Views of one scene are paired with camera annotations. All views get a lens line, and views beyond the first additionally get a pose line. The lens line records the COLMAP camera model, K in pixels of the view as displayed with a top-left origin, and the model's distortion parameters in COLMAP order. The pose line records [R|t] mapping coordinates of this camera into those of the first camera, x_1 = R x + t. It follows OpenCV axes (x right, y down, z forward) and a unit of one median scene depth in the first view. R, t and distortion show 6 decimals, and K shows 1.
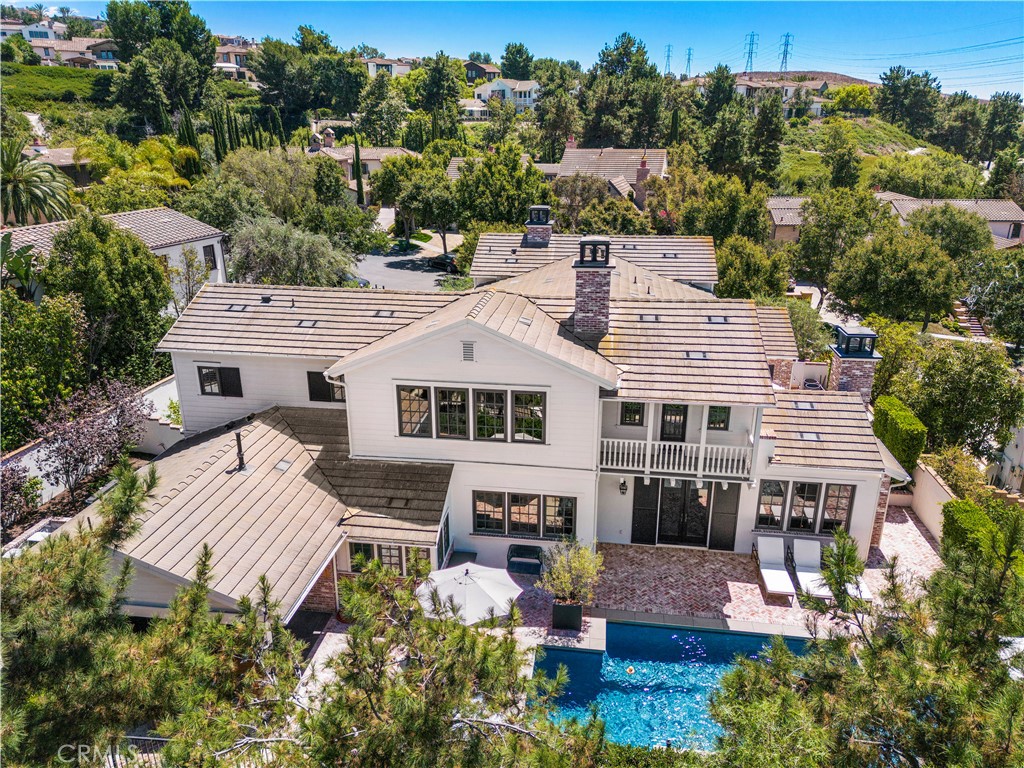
lens RADIAL K [[720.3, 0, 510.2], [0, 720.3, 387.9], [0, 0, 1]] dist [0.053004, -0.033514]
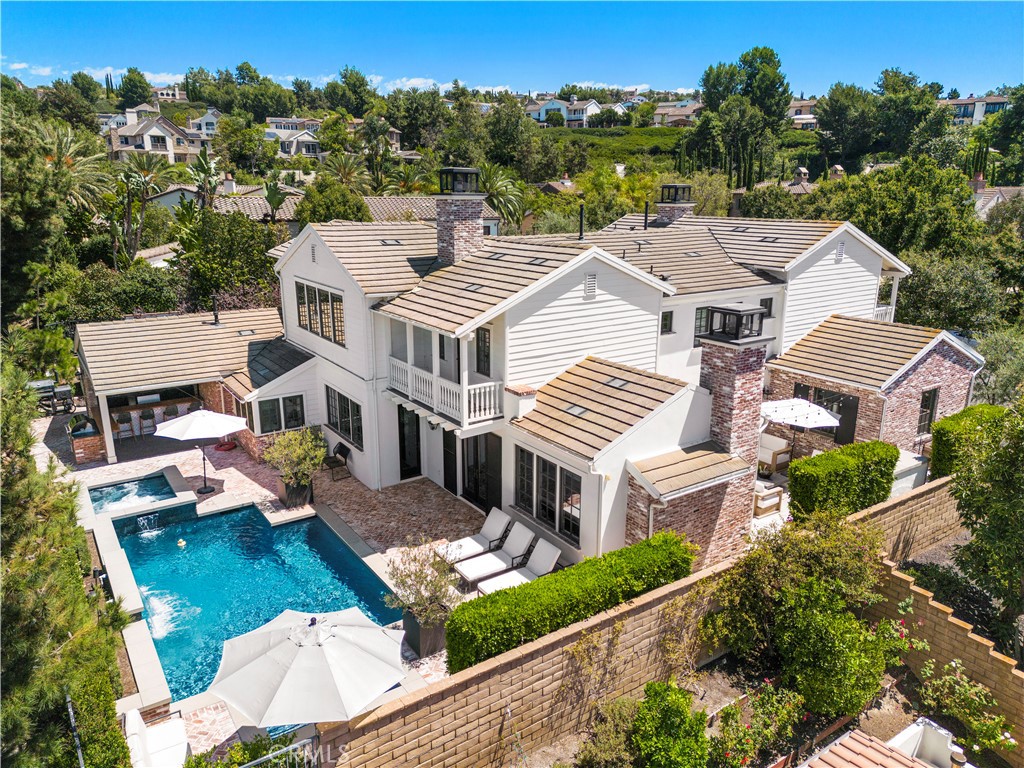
lens RADIAL K [[720.7, 0, 512.0], [0, 720.7, 384.0], [0, 0, 1]] dist [0.080998, -0.082554]
pose [[0.676680, 0.195432, -0.709867, 0.307305], [-0.257674, 0.966018, 0.020325, 0.013702], [0.689716, 0.169161, 0.704043, 0.127190]]
